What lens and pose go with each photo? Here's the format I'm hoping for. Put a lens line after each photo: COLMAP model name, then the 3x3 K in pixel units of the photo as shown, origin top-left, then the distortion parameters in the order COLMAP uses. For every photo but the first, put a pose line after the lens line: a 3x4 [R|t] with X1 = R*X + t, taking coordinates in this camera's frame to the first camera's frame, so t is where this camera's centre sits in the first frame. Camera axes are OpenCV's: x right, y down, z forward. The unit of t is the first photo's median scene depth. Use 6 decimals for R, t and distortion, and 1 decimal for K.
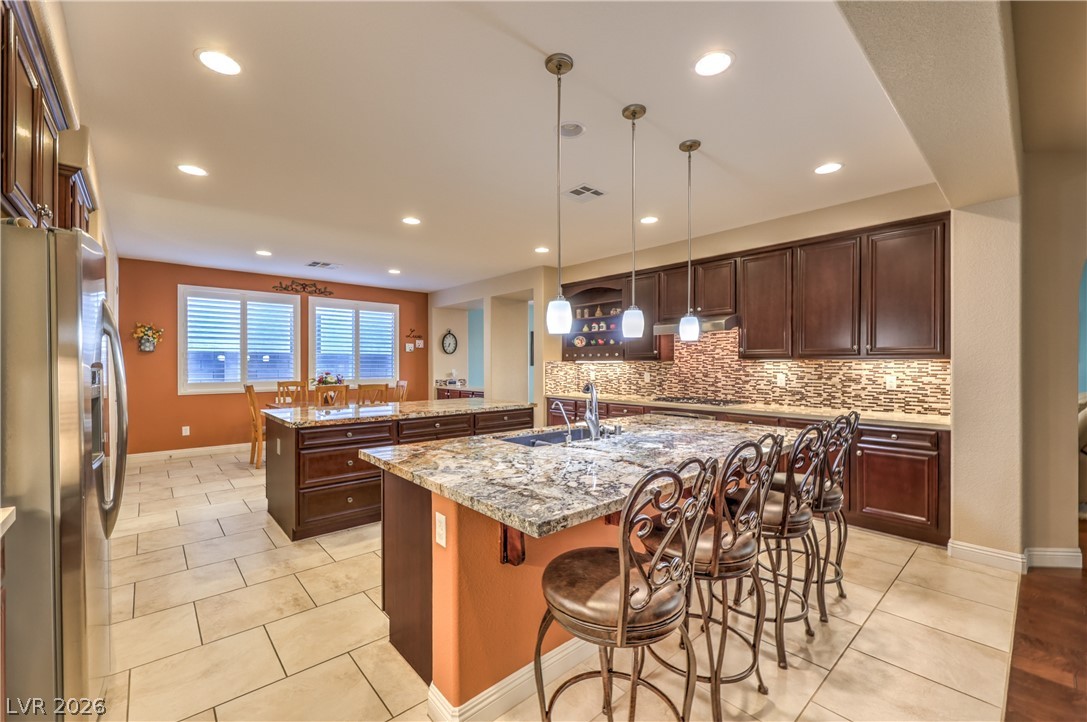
lens RADIAL K [[444.1, 0, 538.7], [0, 444.1, 365.2], [0, 0, 1]] dist [-0.000533, 0.000501]
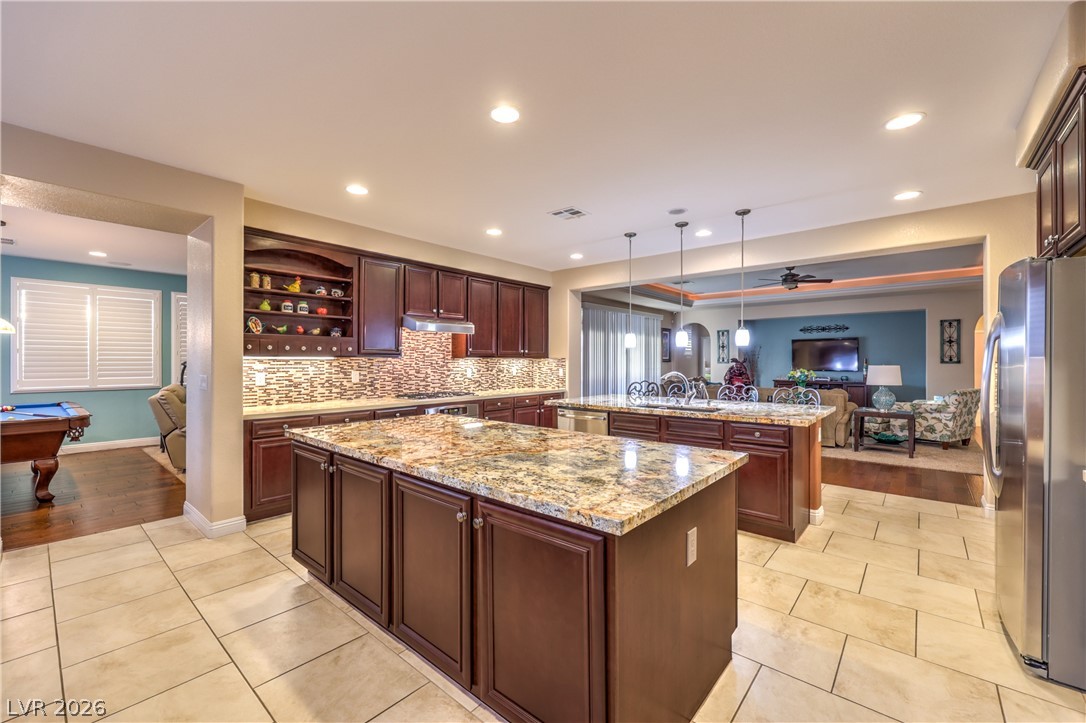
lens RADIAL K [[443.7, 0, 538.2], [0, 443.7, 358.5], [0, 0, 1]] dist [-0.000533, 0.000501]
pose [[-0.131278, 0.007040, 0.991321, -0.724314], [0.005072, 0.999966, -0.006430, -0.000334], [-0.991333, 0.004184, -0.131310, 0.867041]]
